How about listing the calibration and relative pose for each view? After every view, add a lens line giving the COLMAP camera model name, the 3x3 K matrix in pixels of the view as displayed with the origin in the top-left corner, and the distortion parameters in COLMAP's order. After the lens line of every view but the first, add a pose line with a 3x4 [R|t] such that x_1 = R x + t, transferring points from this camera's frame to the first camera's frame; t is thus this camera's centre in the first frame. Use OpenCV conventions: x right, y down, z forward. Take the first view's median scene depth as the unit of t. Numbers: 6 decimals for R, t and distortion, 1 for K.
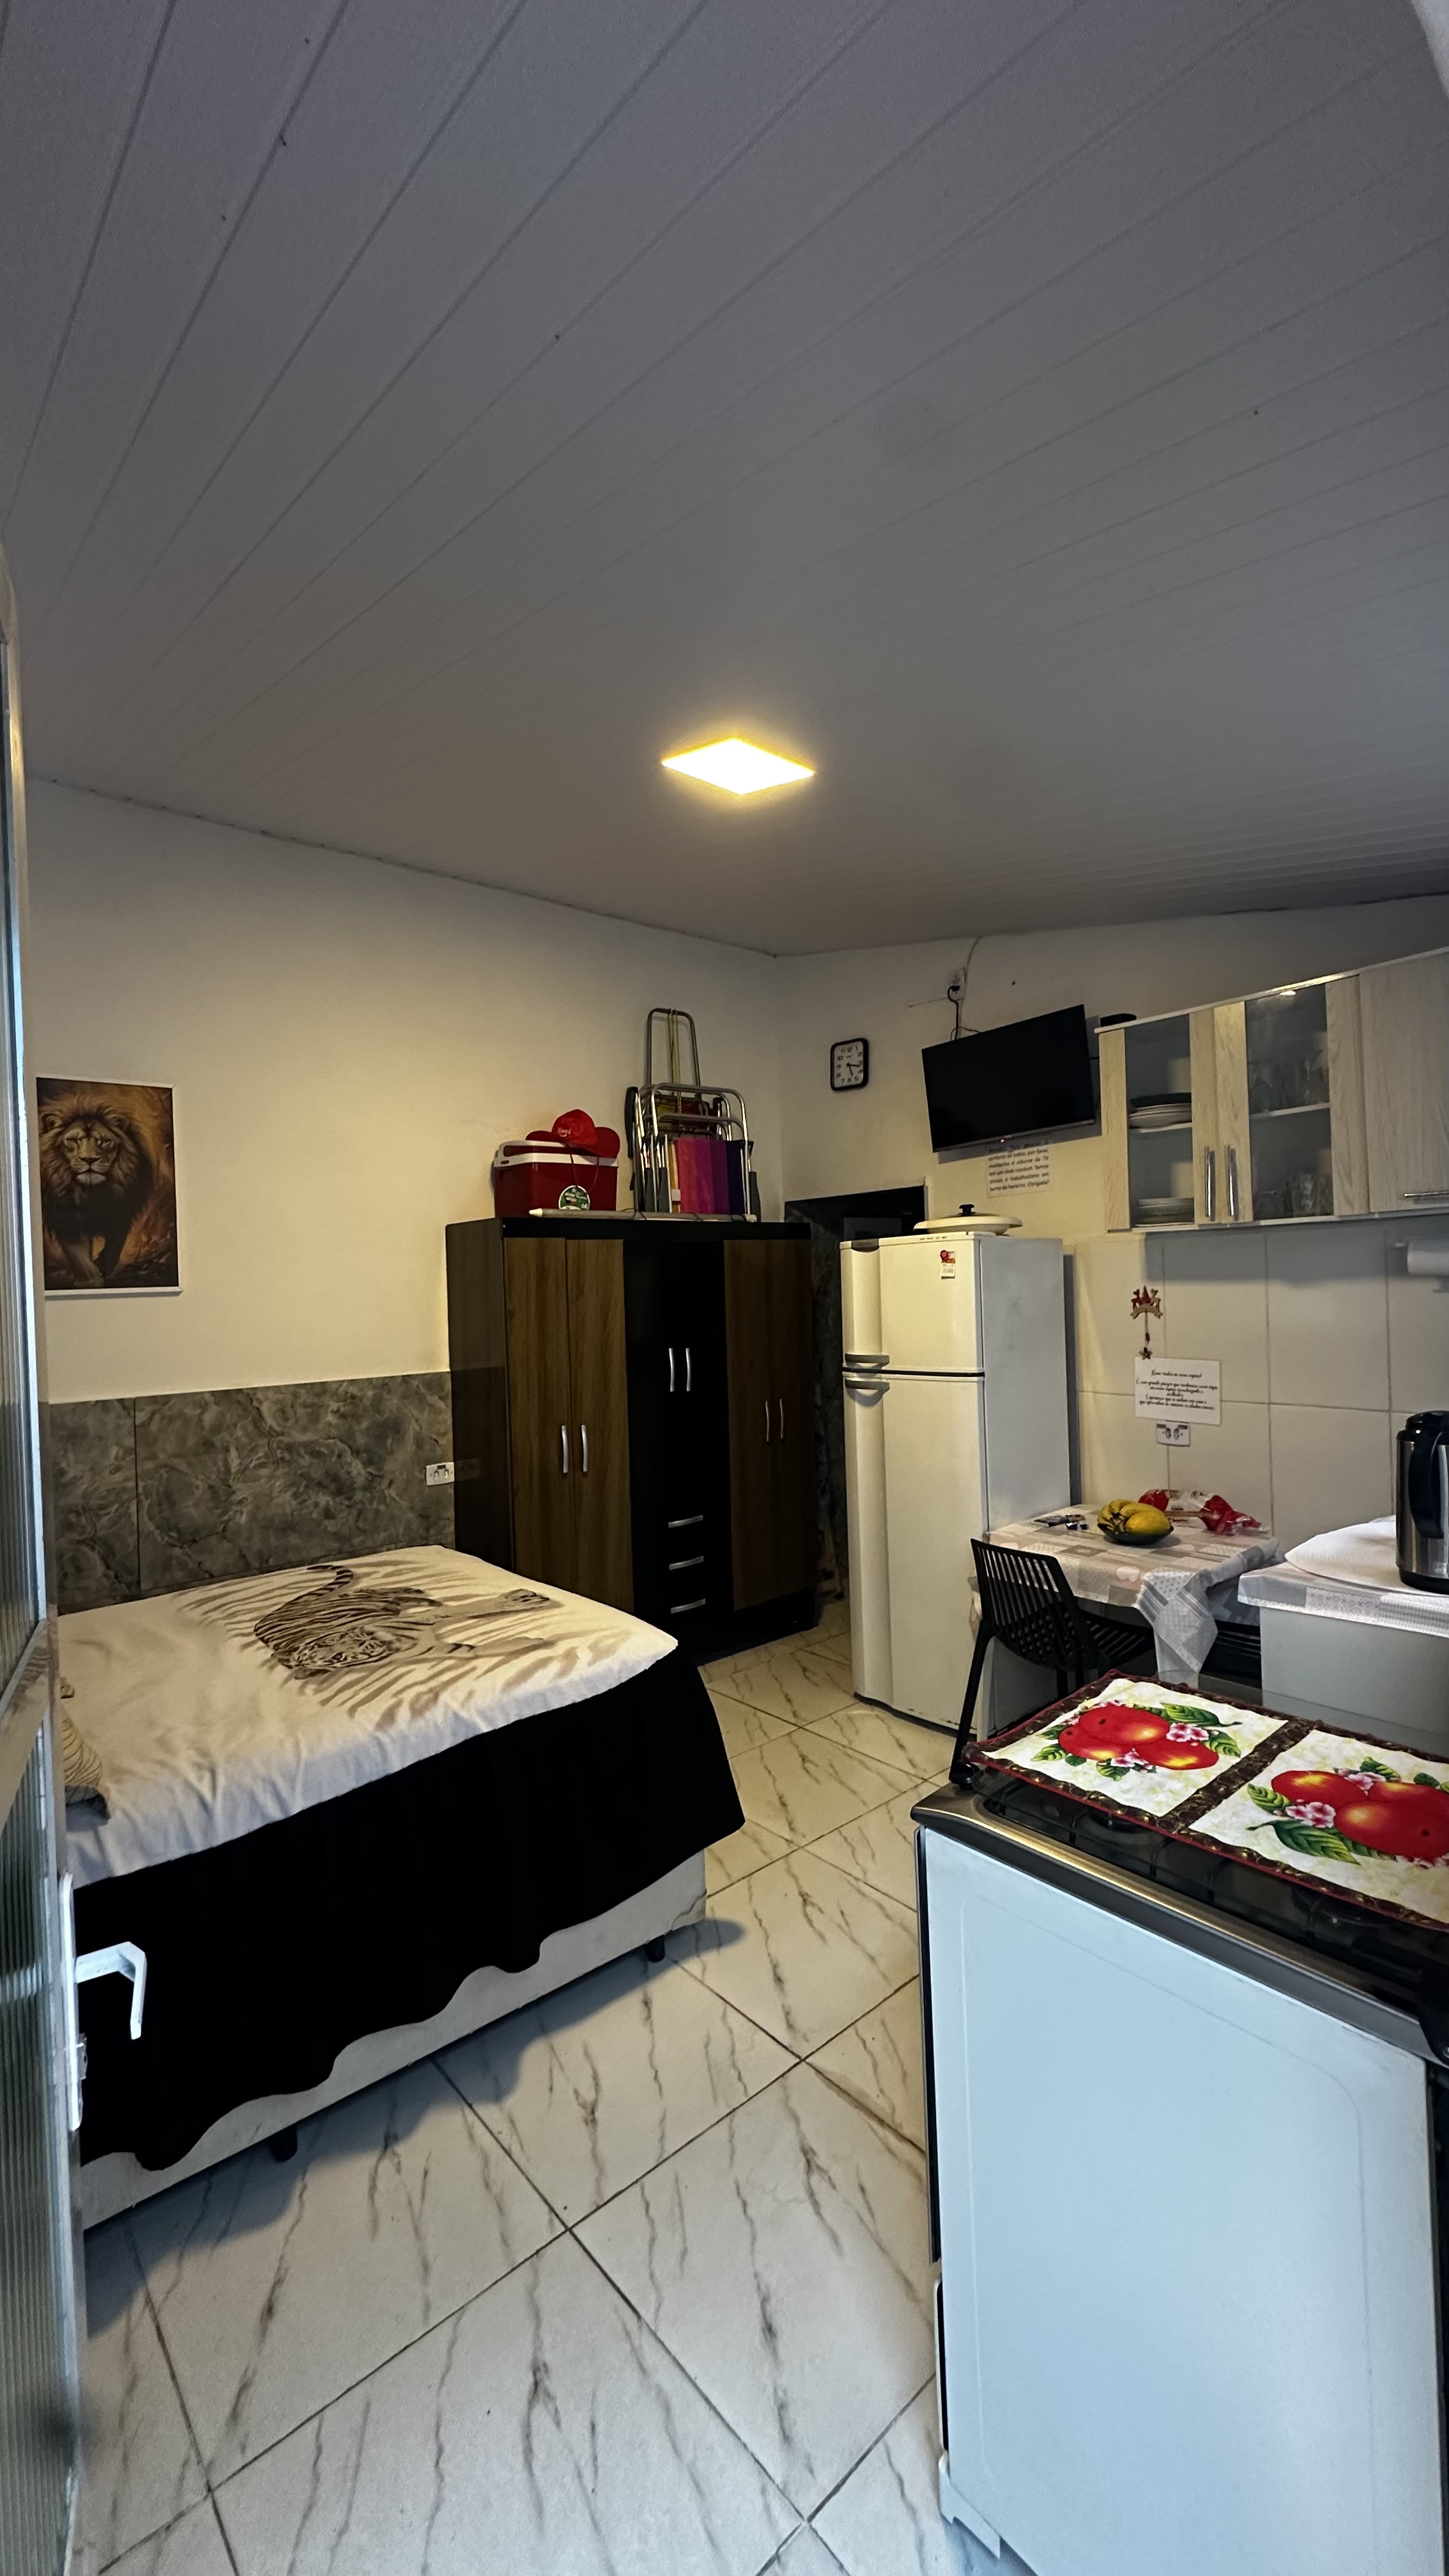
lens RADIAL K [[1029.5, 0, 722.8], [0, 1029.5, 1283.6], [0, 0, 1]] dist [-0.006516, 0.001414]
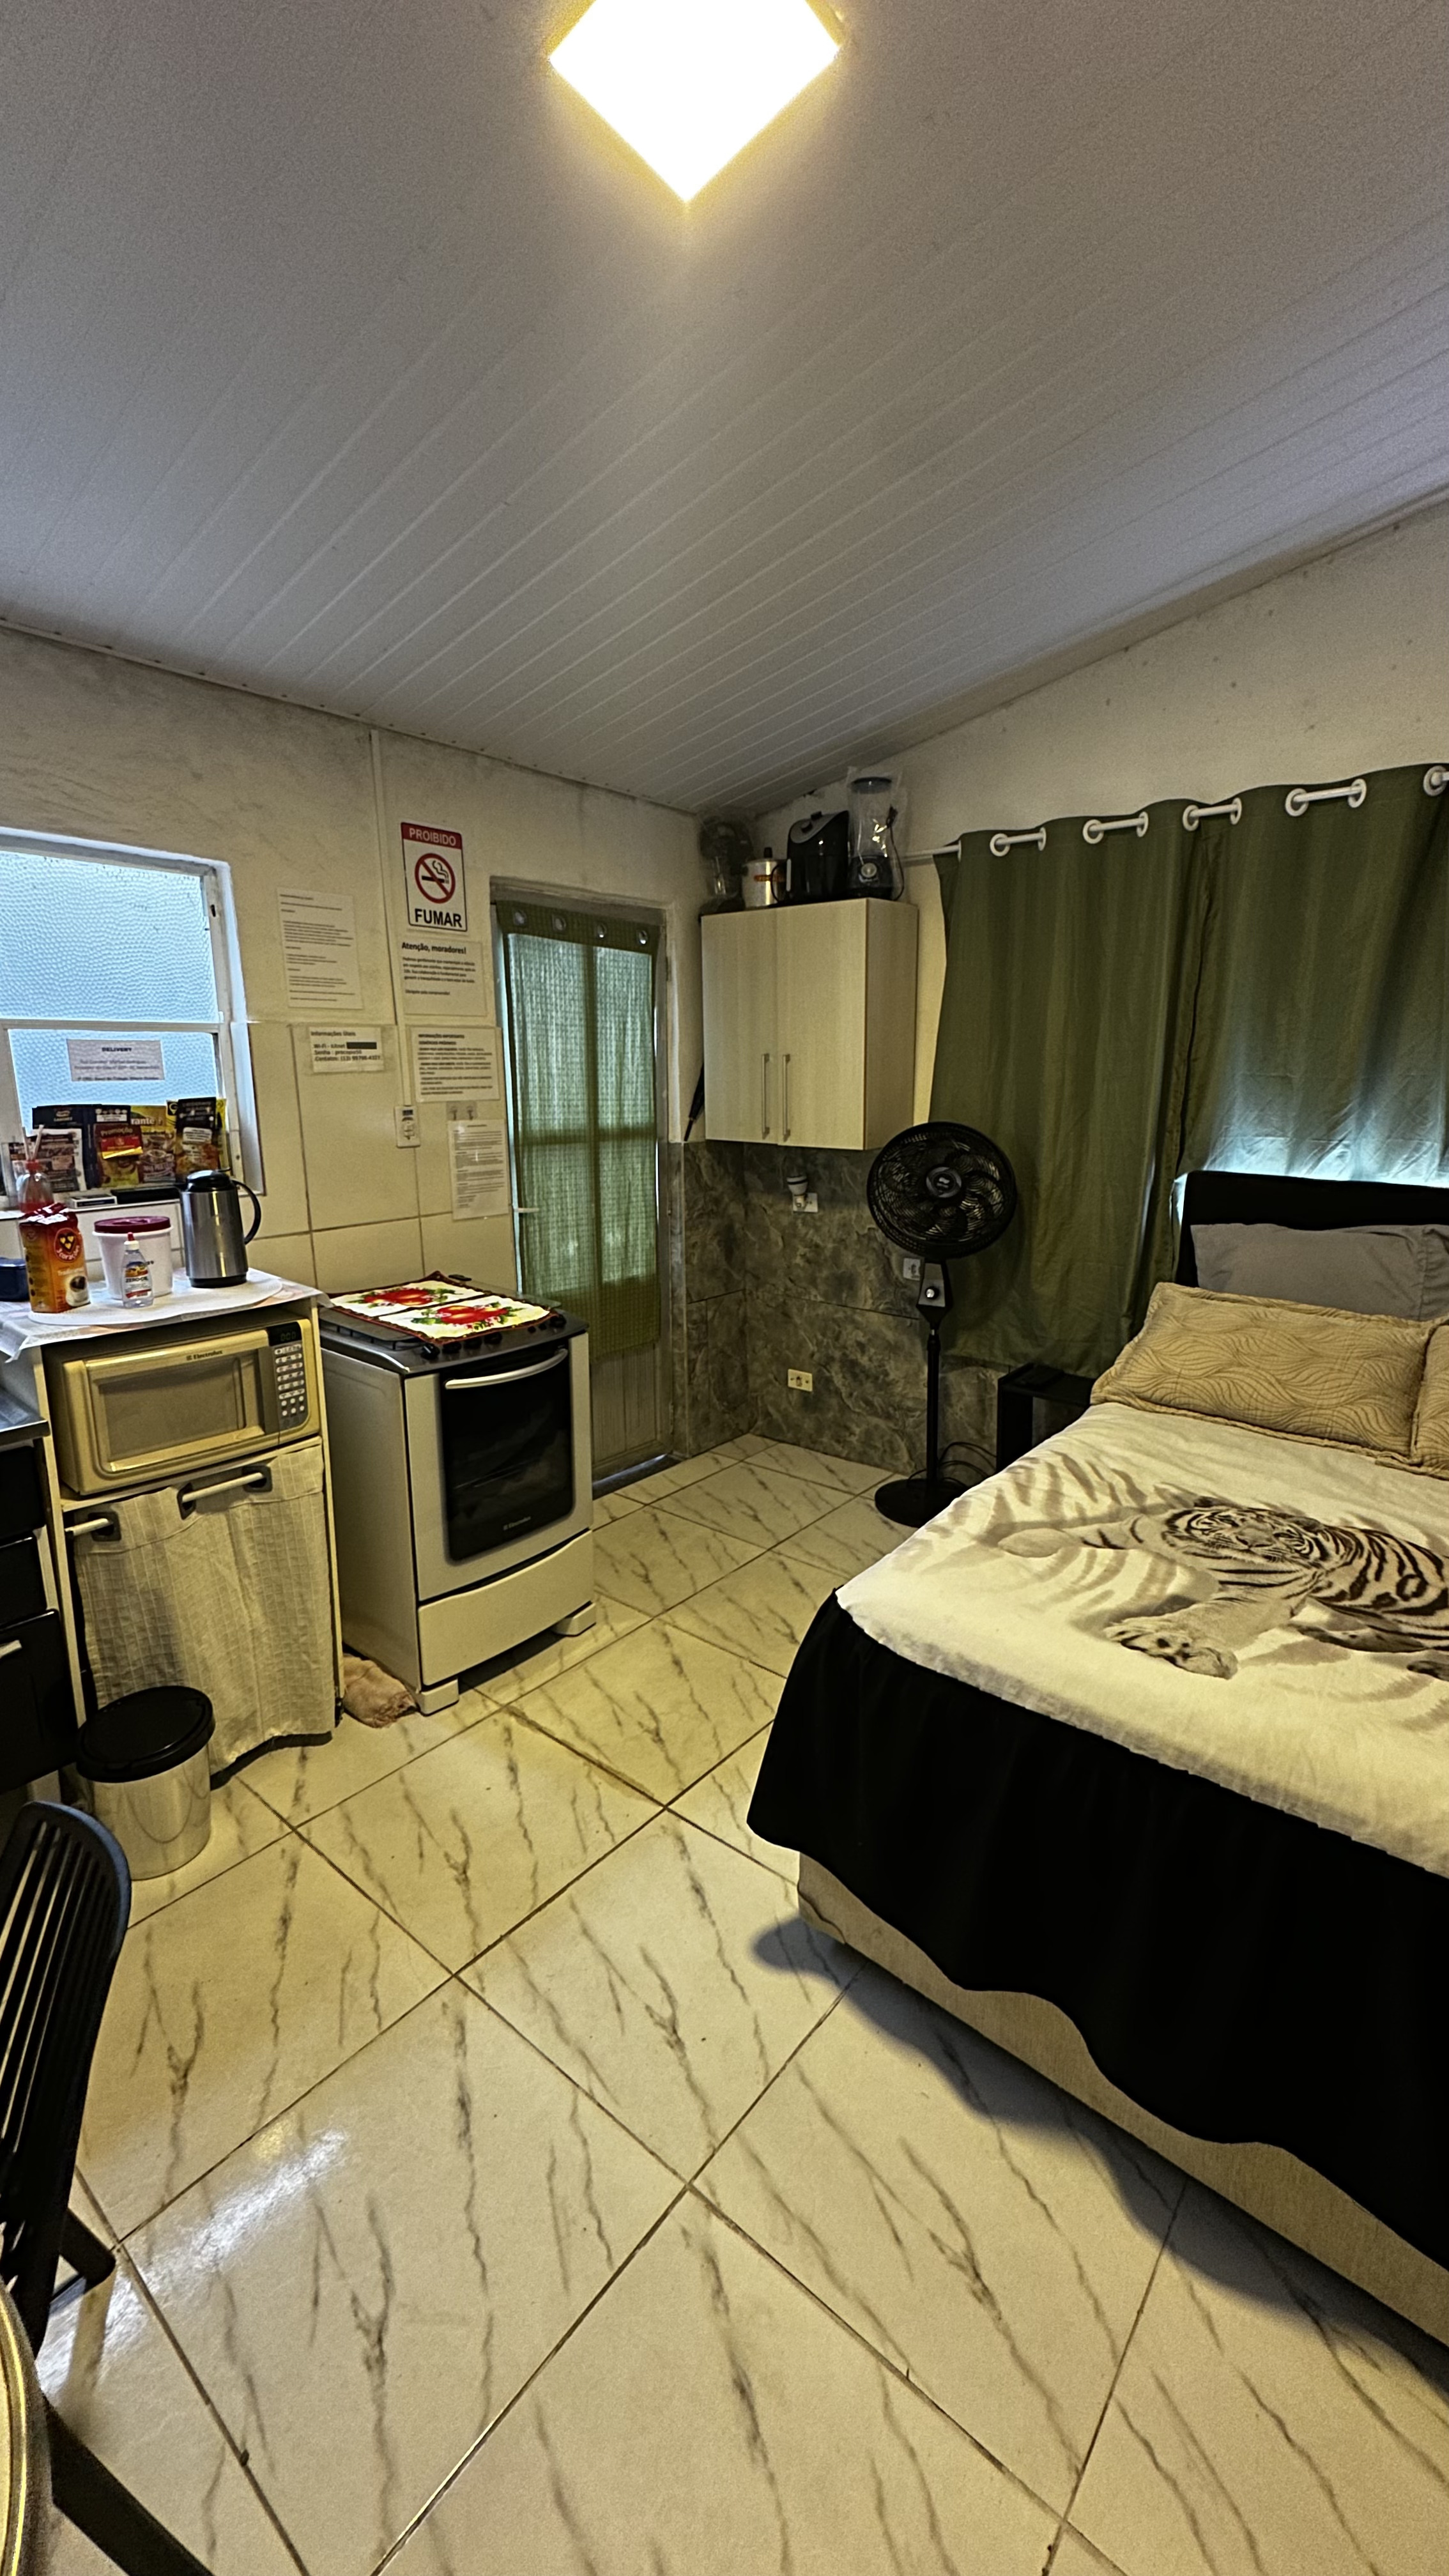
lens RADIAL K [[1029.5, 0, 723.1], [0, 1029.5, 1291.3], [0, 0, 1]] dist [-0.006516, 0.001414]
pose [[-0.985066, 0.071514, -0.156620, 0.113920], [0.036146, 0.975283, 0.217983, -0.002561], [0.168338, 0.209066, -0.963303, 1.483667]]
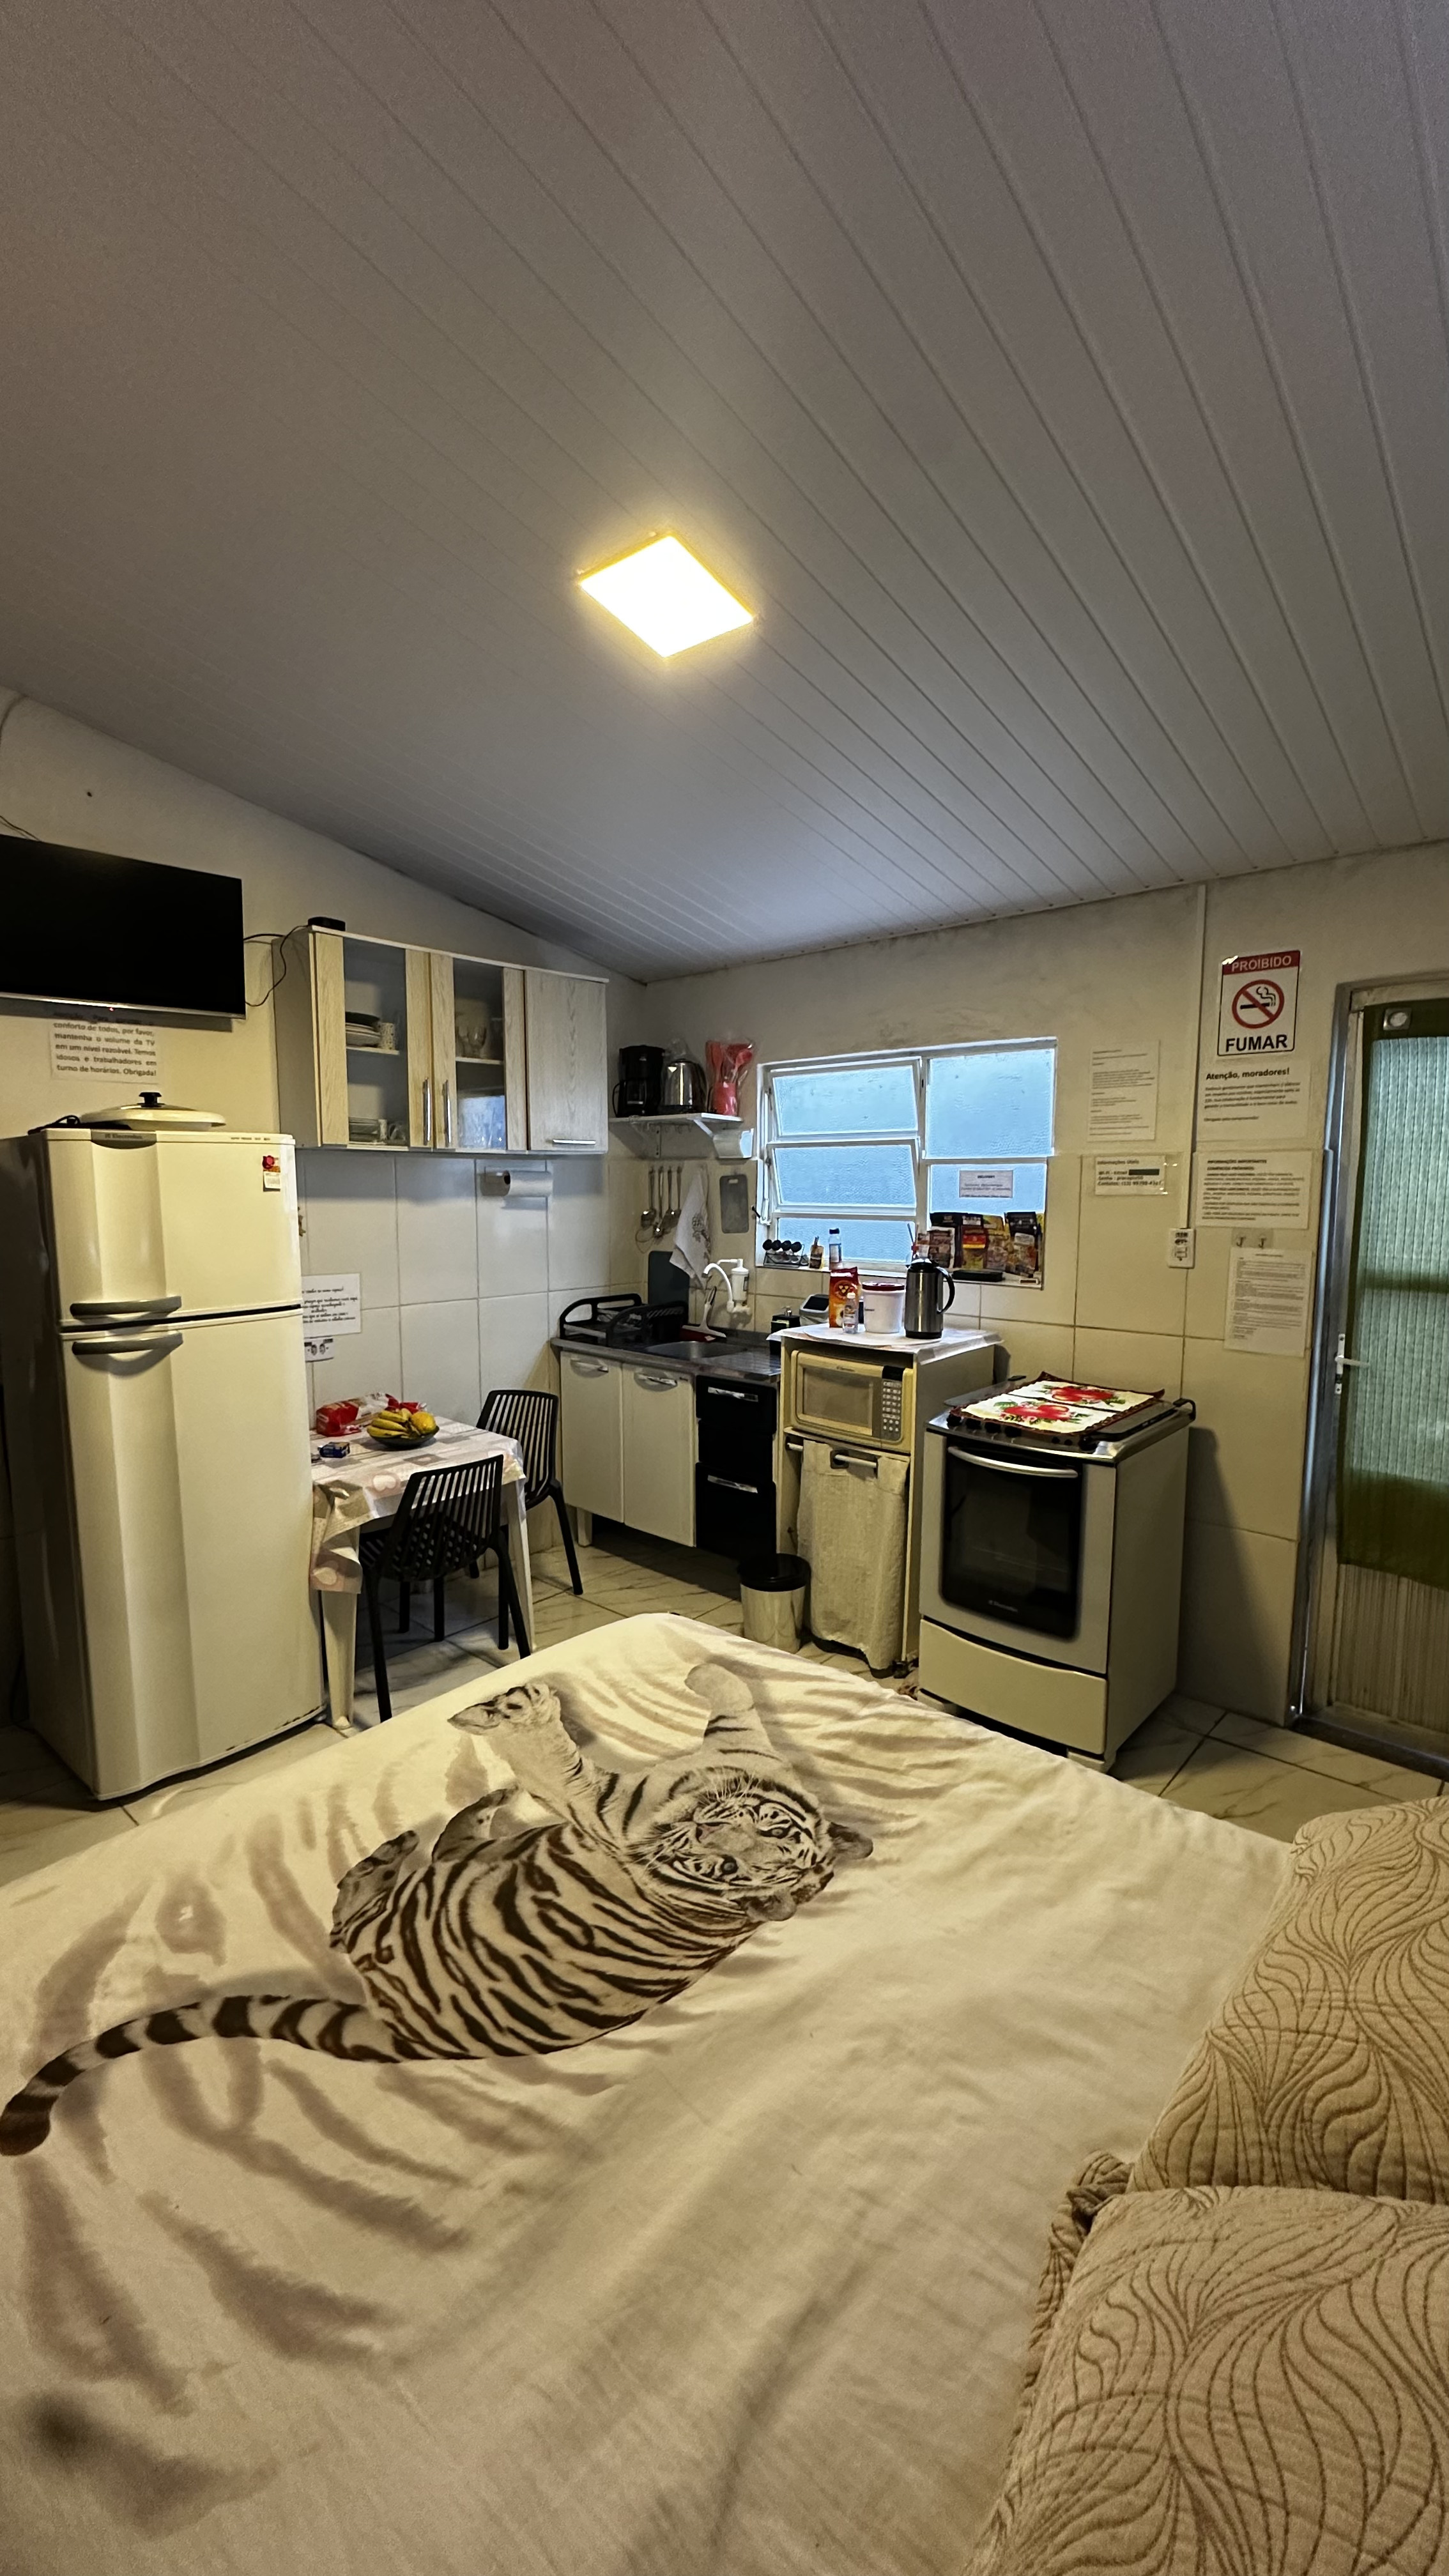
lens RADIAL K [[1029.5, 0, 720.9], [0, 1029.5, 1288.8], [0, 0, 1]] dist [-0.006516, 0.001414]
pose [[-0.134141, -0.071932, 0.988348, -0.813544], [-0.000897, 0.997370, 0.072467, 0.016237], [-0.990962, 0.008834, -0.133853, 0.980985]]
